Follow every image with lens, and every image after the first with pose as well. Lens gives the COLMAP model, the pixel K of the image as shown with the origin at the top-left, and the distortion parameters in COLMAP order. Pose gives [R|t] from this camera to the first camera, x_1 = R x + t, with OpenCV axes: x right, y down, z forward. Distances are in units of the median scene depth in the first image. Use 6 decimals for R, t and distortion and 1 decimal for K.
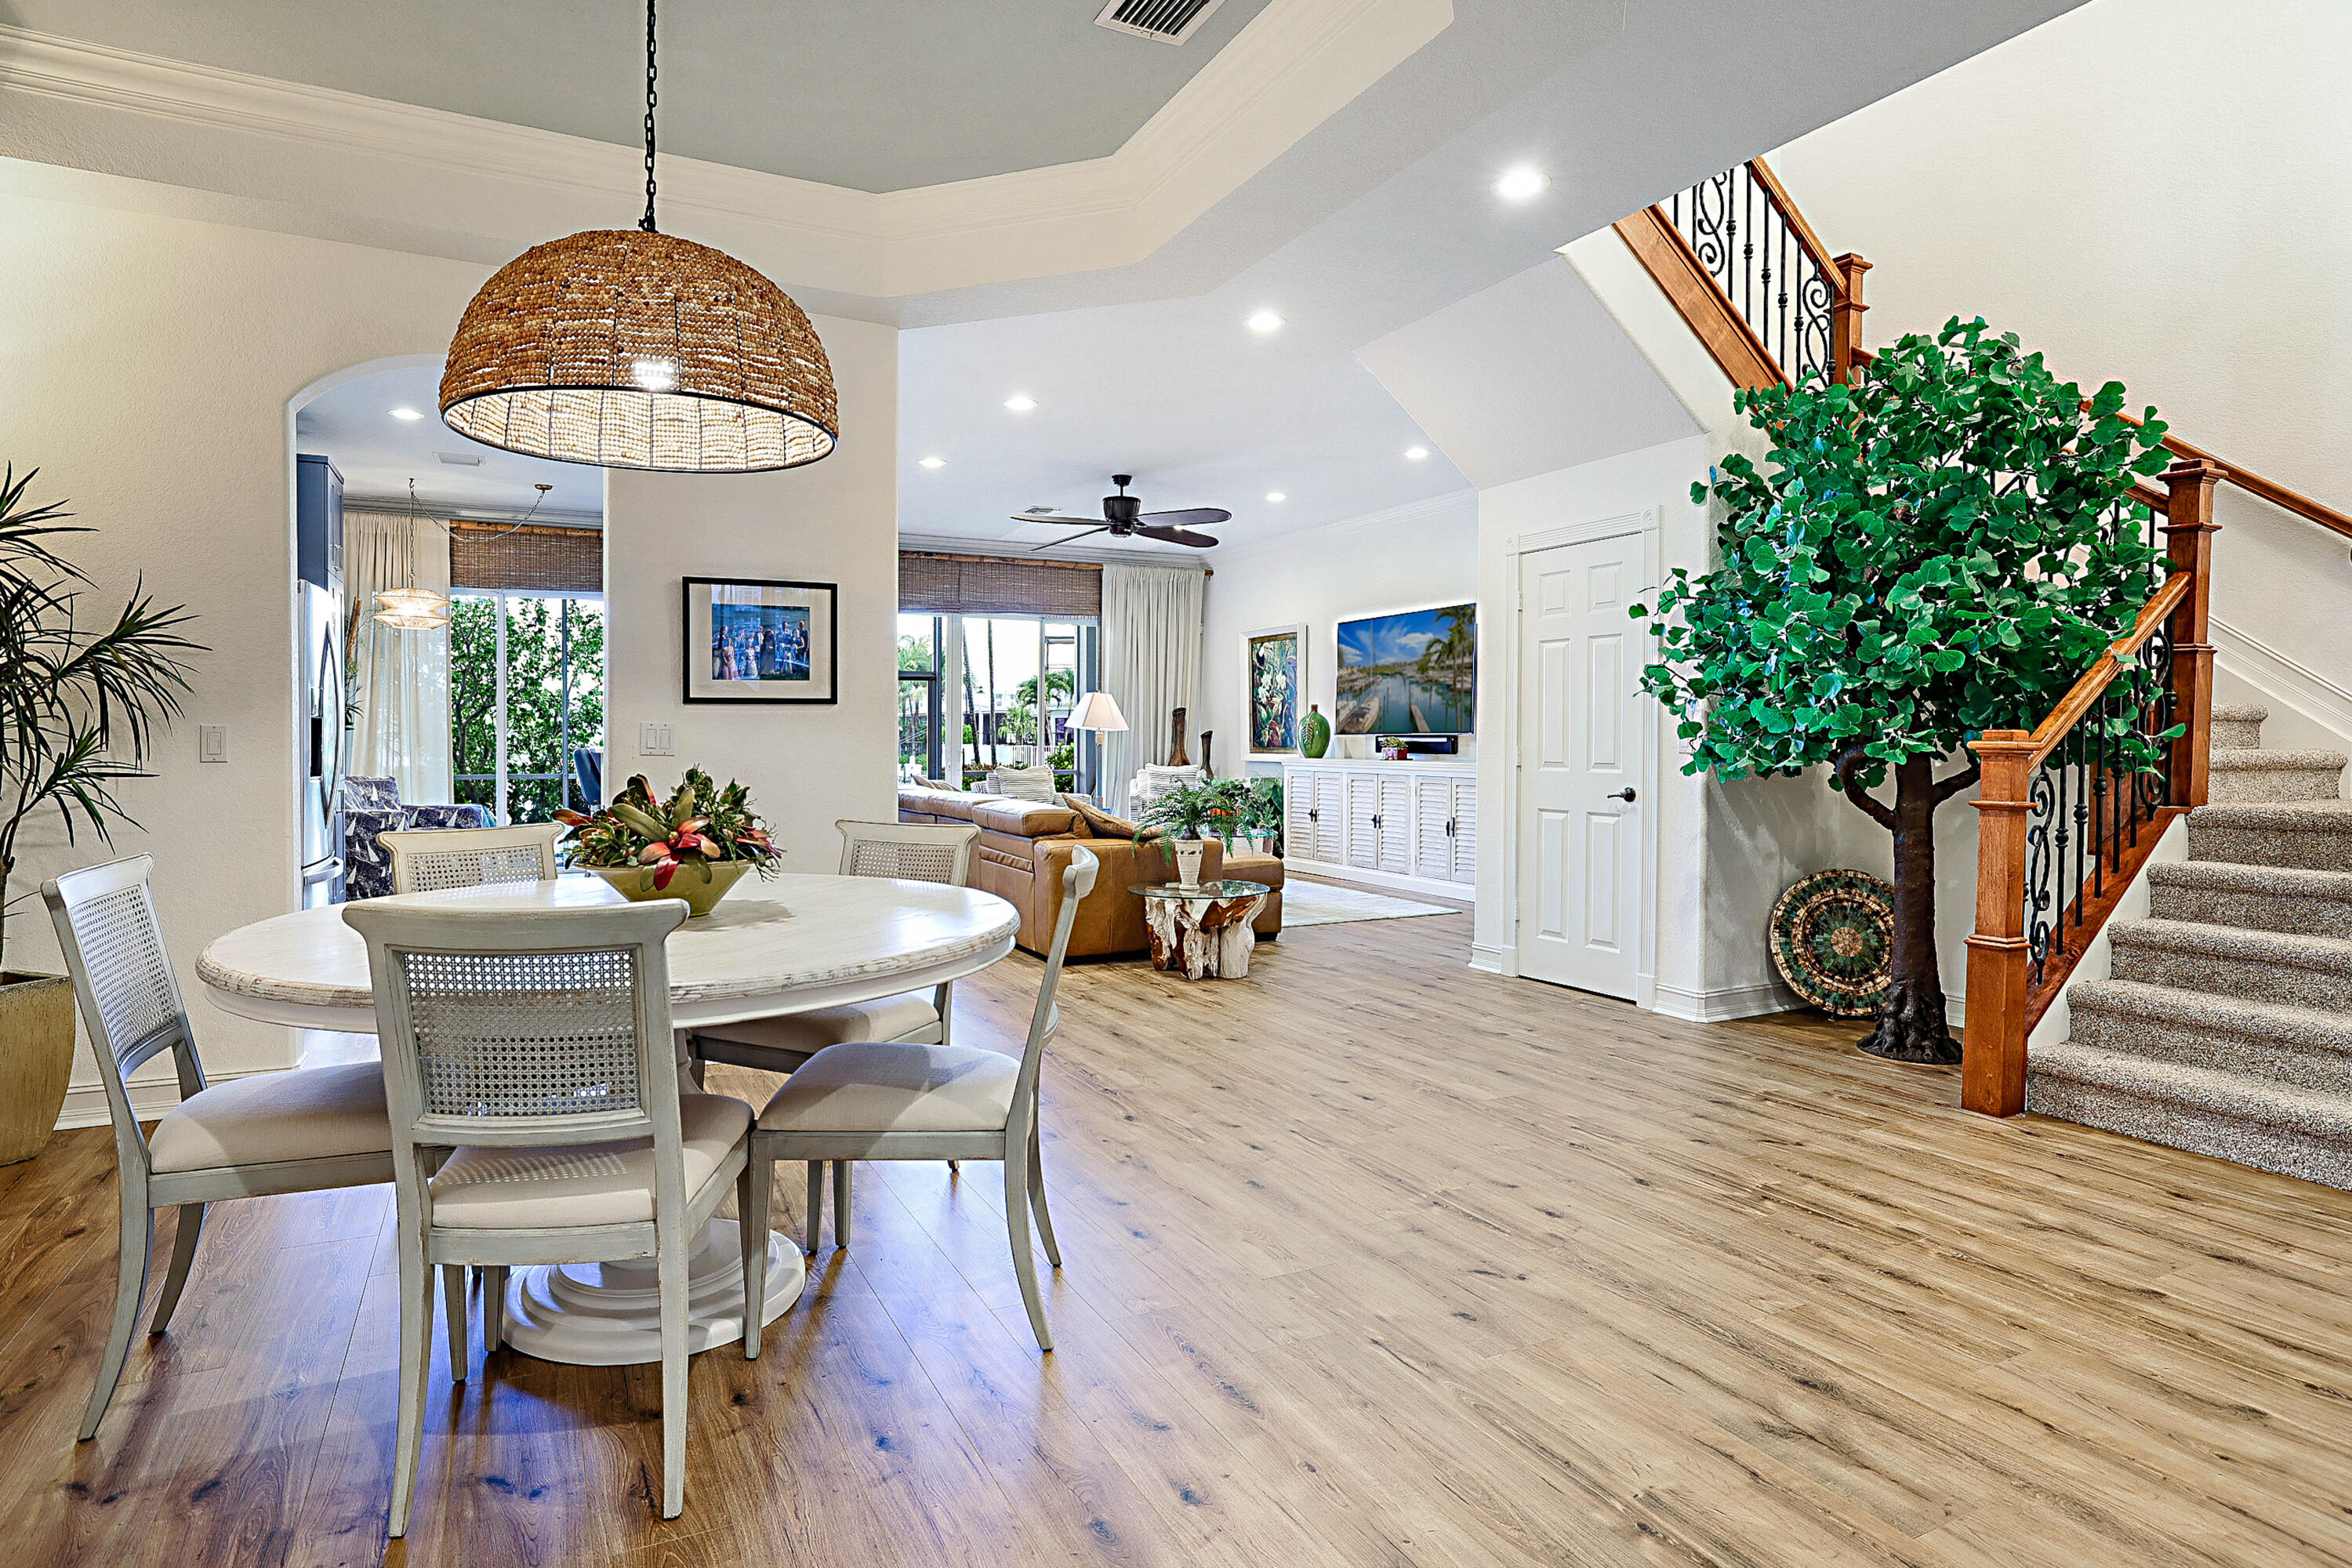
lens RADIAL K [[1237.1, 0, 1083.8], [0, 1237.1, 753.8], [0, 0, 1]] dist [-0.022390, 0.001267]
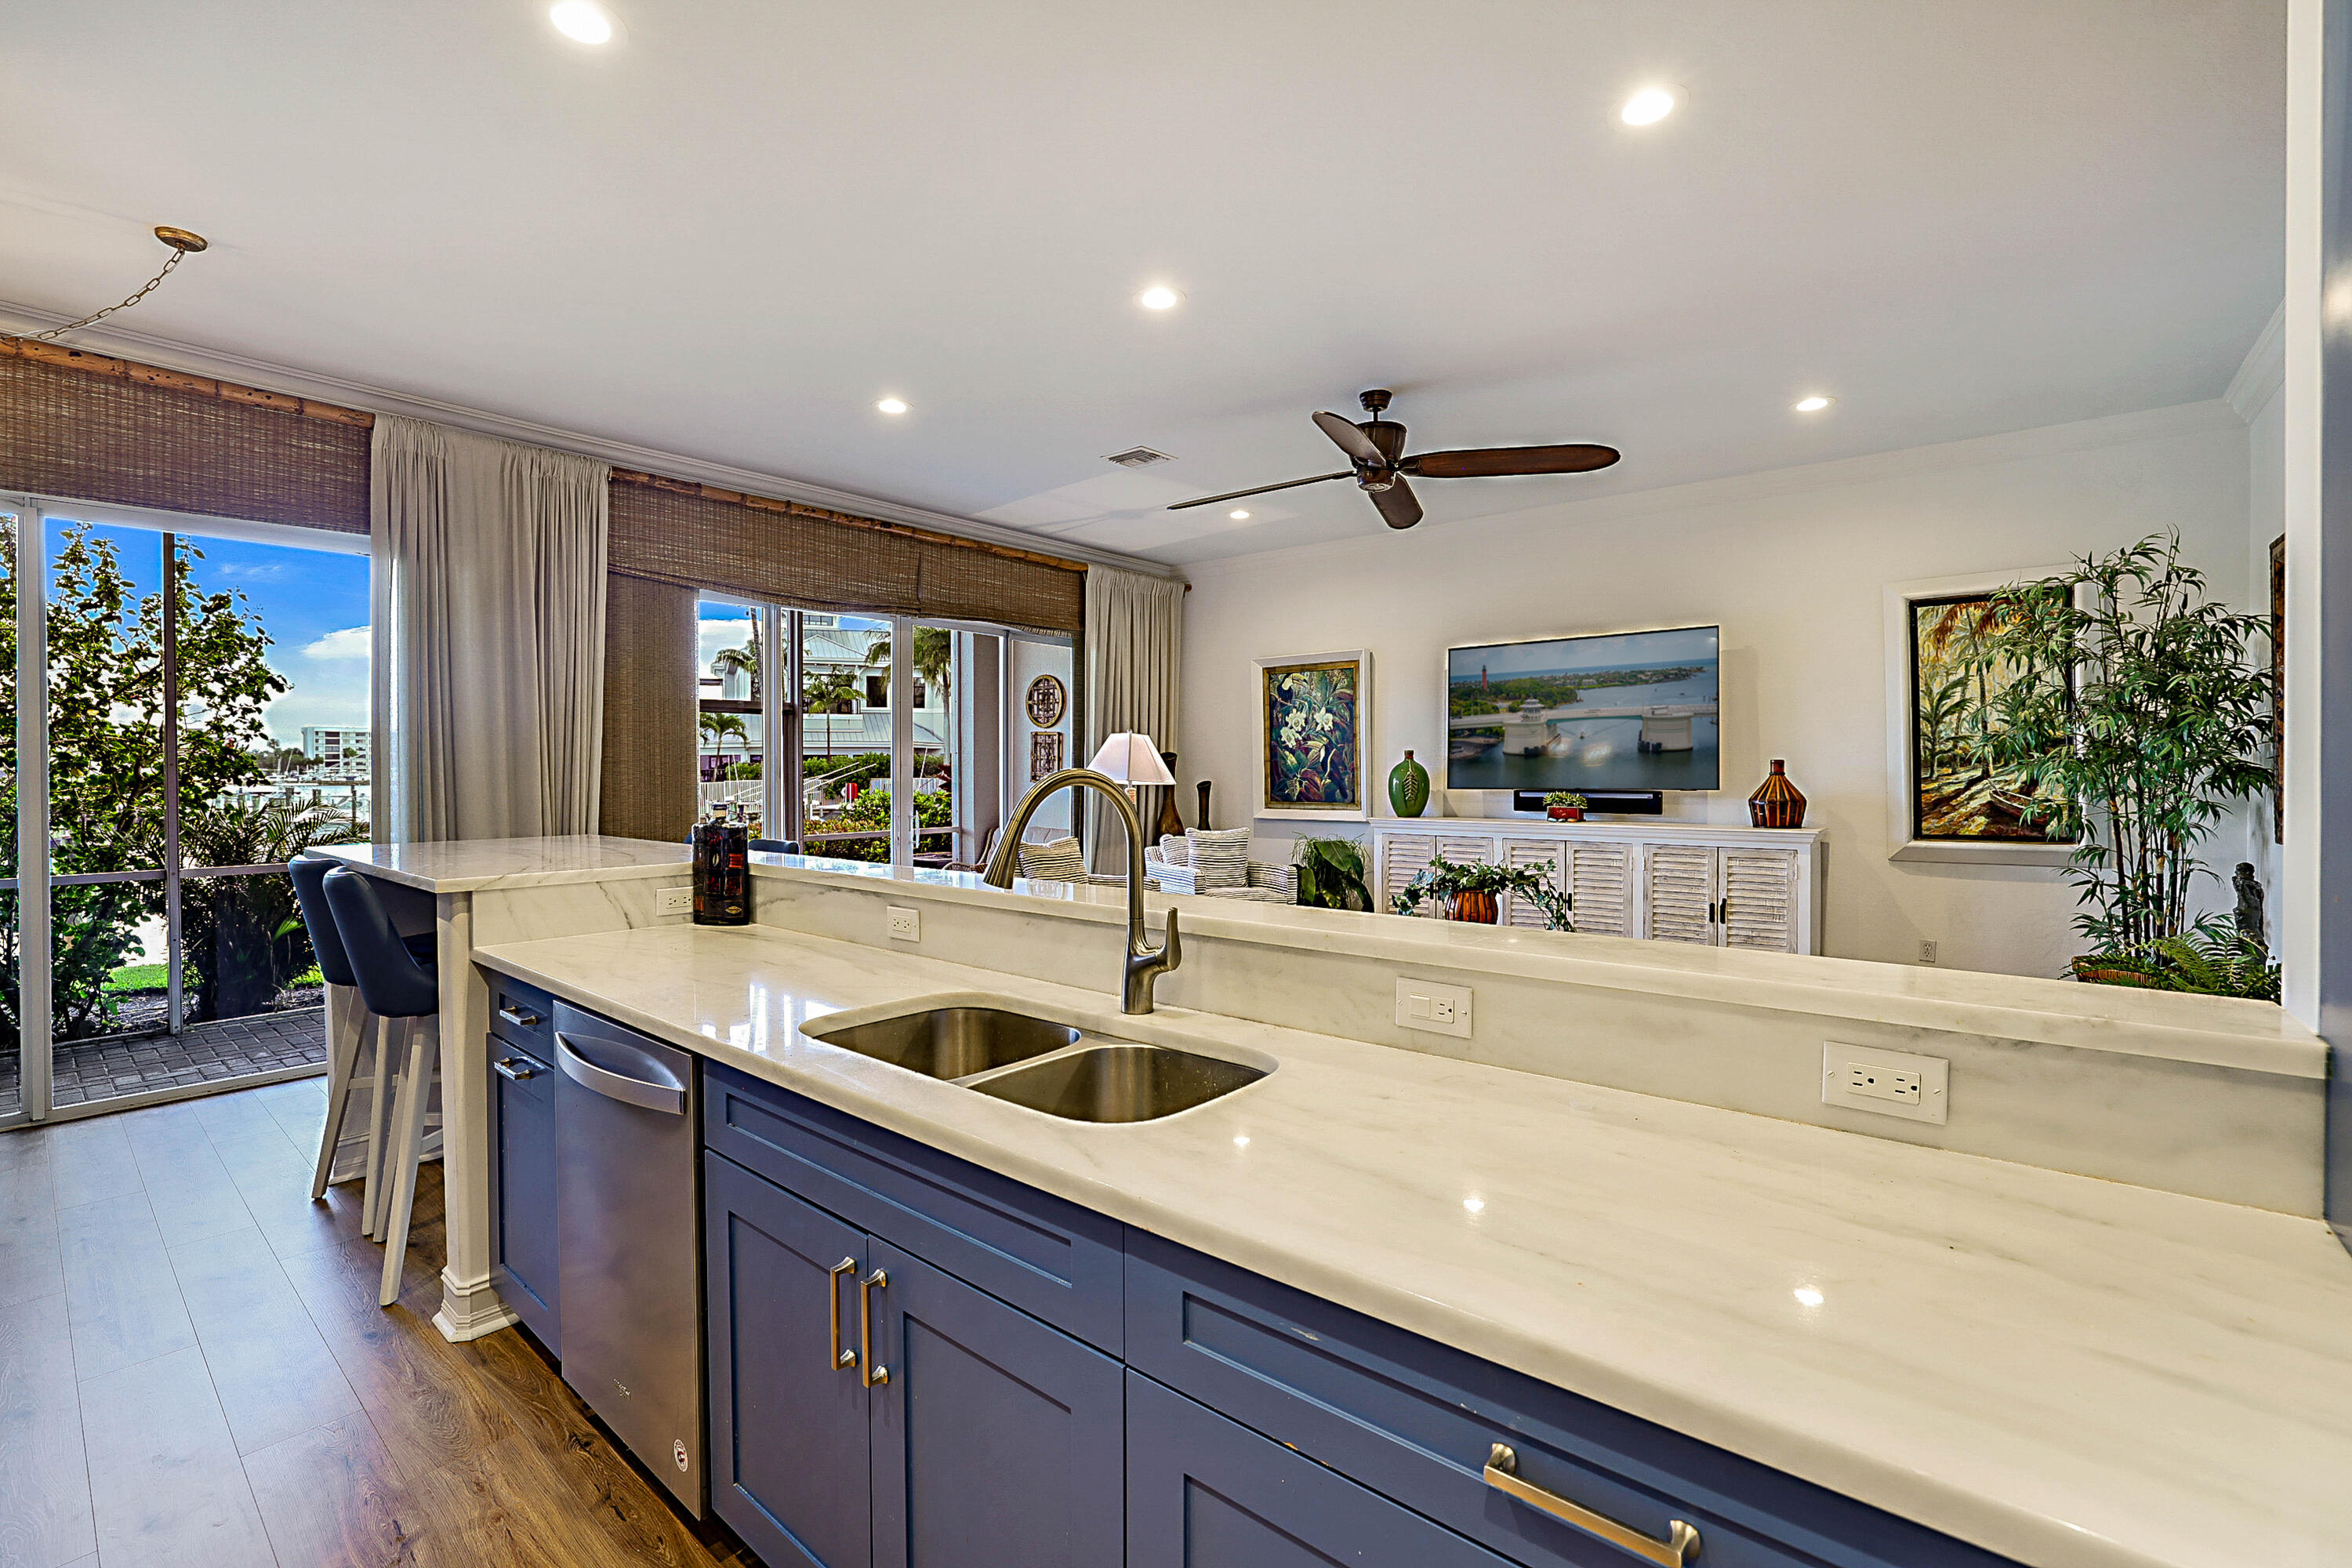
lens RADIAL K [[1011.4, 0, 1149.8], [0, 1011.4, 773.8], [0, 0, 1]] dist [-0.037803, 0.012648]
pose [[0.910406, -0.008637, 0.413626, -0.282675], [0.012305, 0.999905, -0.006206, -0.026960], [-0.413533, 0.010740, 0.910426, 0.566987]]
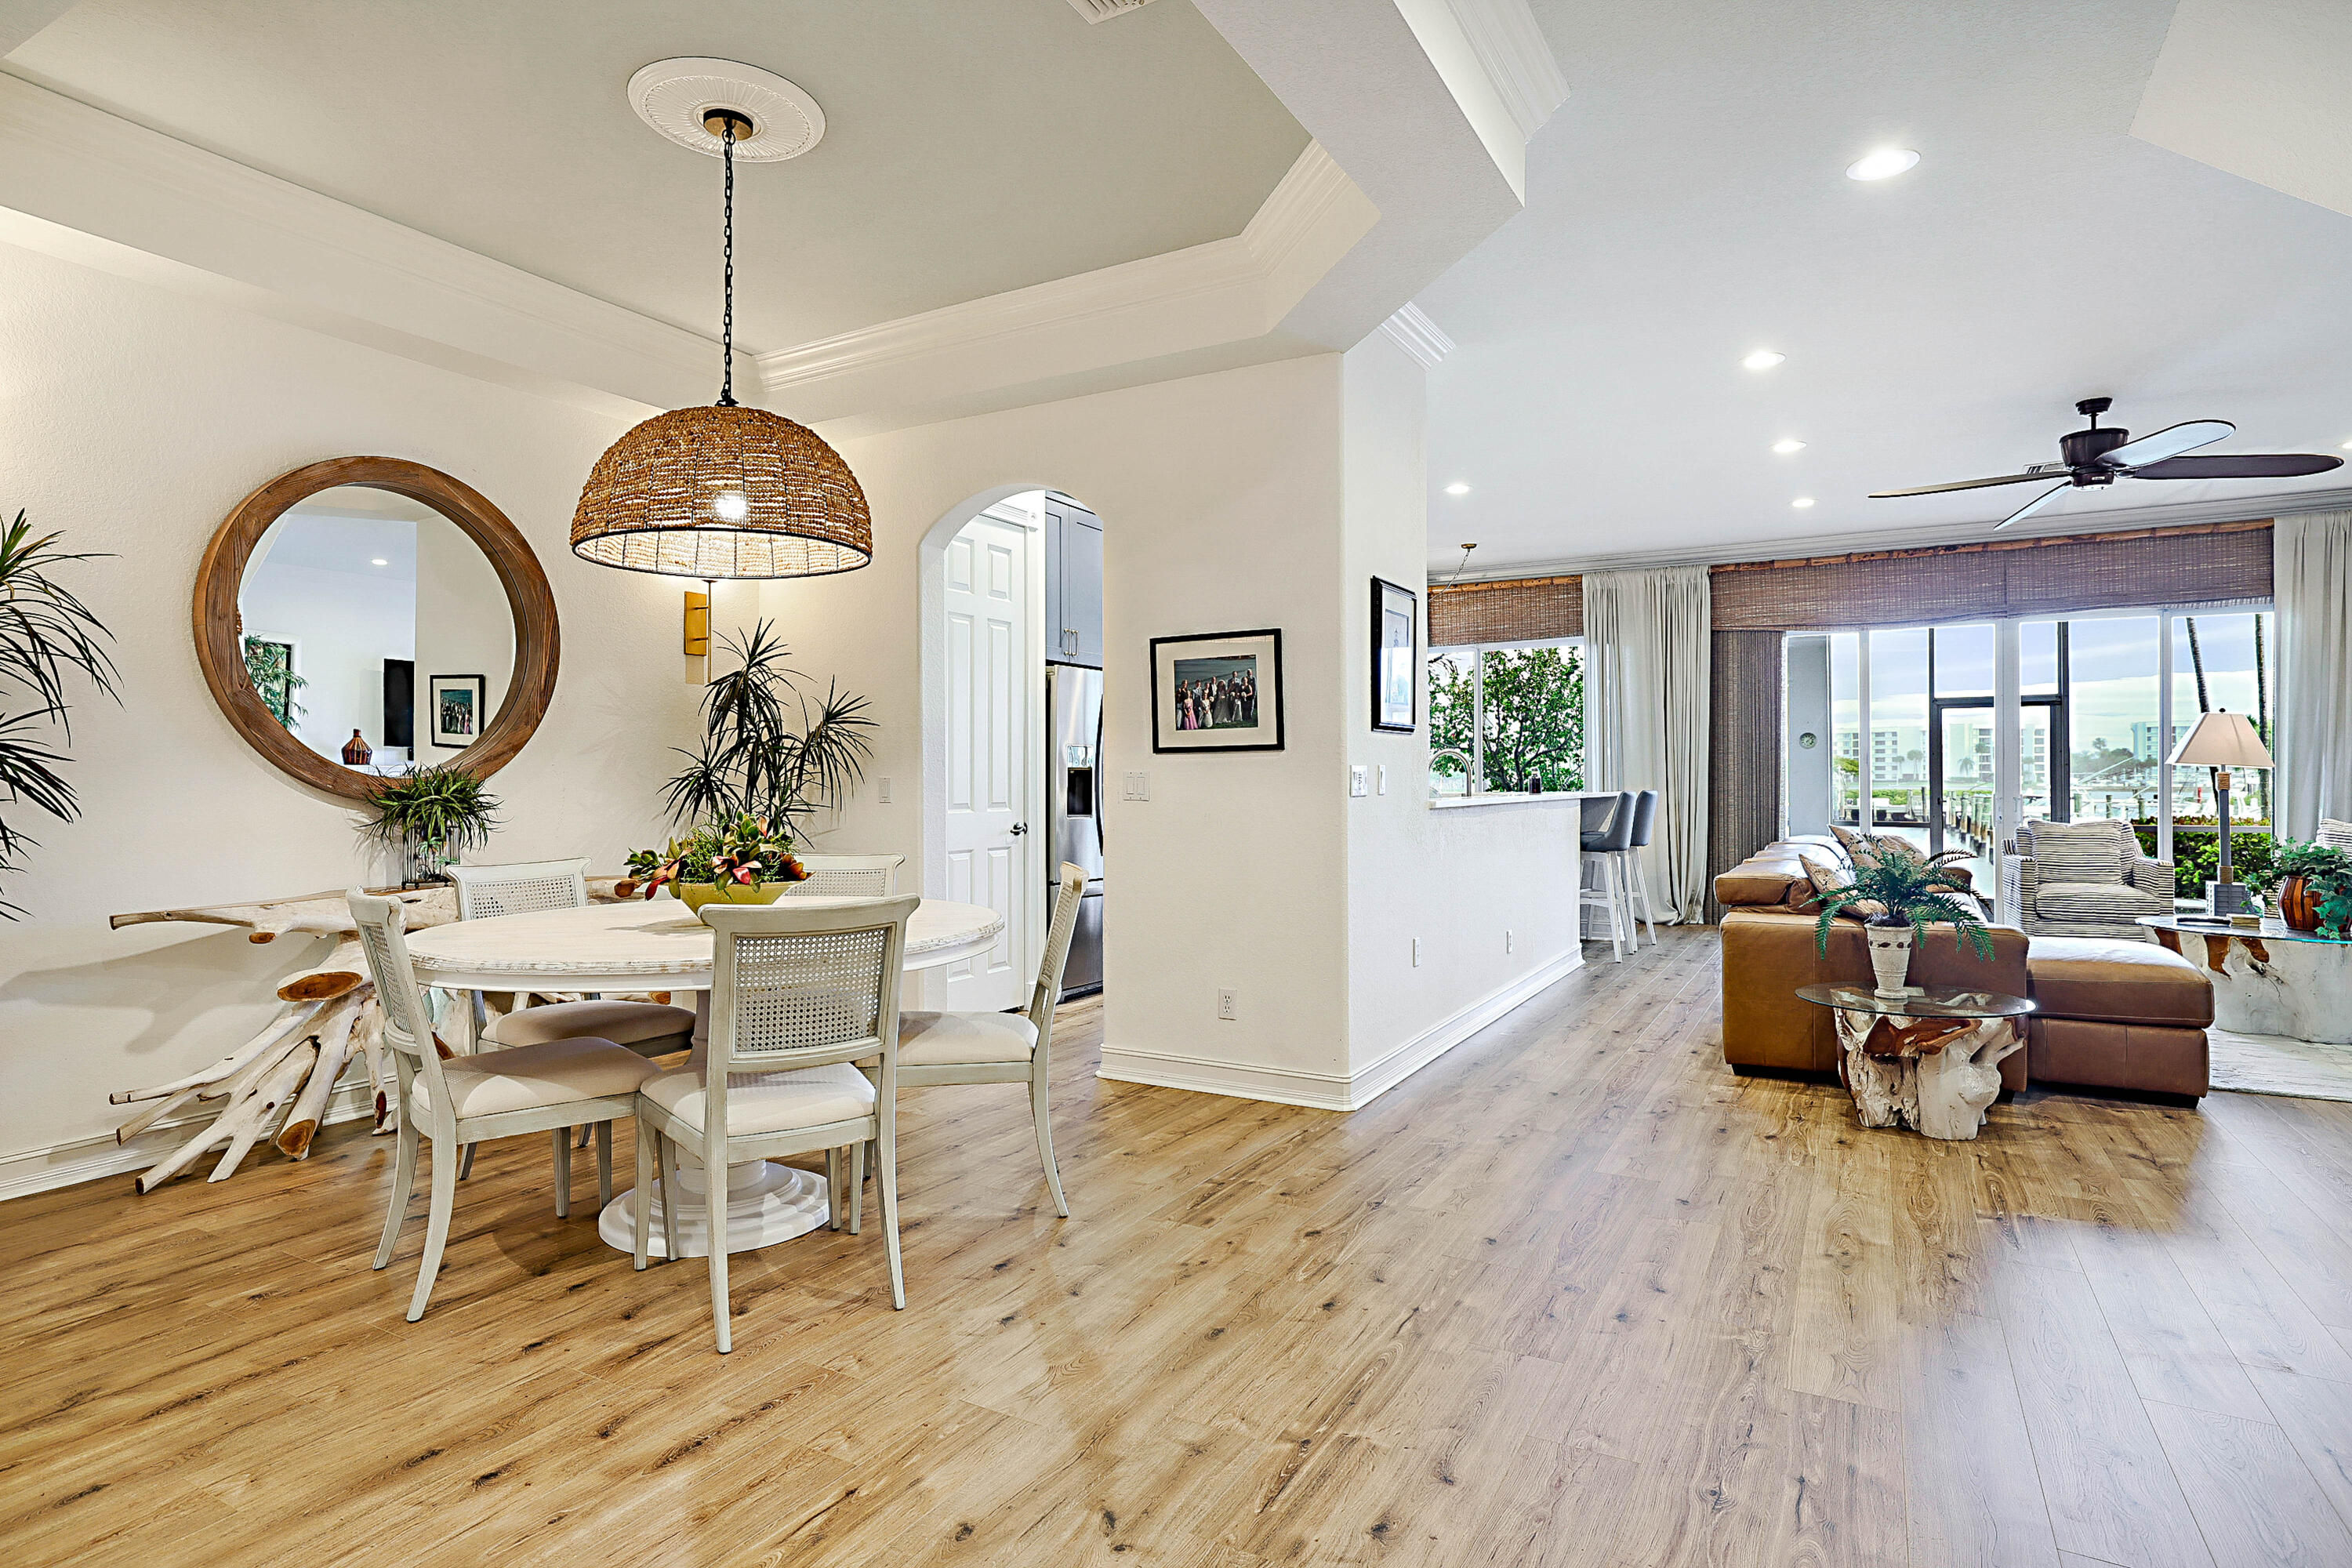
lens RADIAL K [[1232.1, 0, 1166.5], [0, 1232.1, 775.6], [0, 0, 1]] dist [-0.022059, 0.015468]
pose [[0.576390, -0.008728, -0.817128, 0.283393], [-0.005616, 0.999877, -0.014641, -0.002225], [0.817155, 0.013028, 0.576270, 0.181958]]
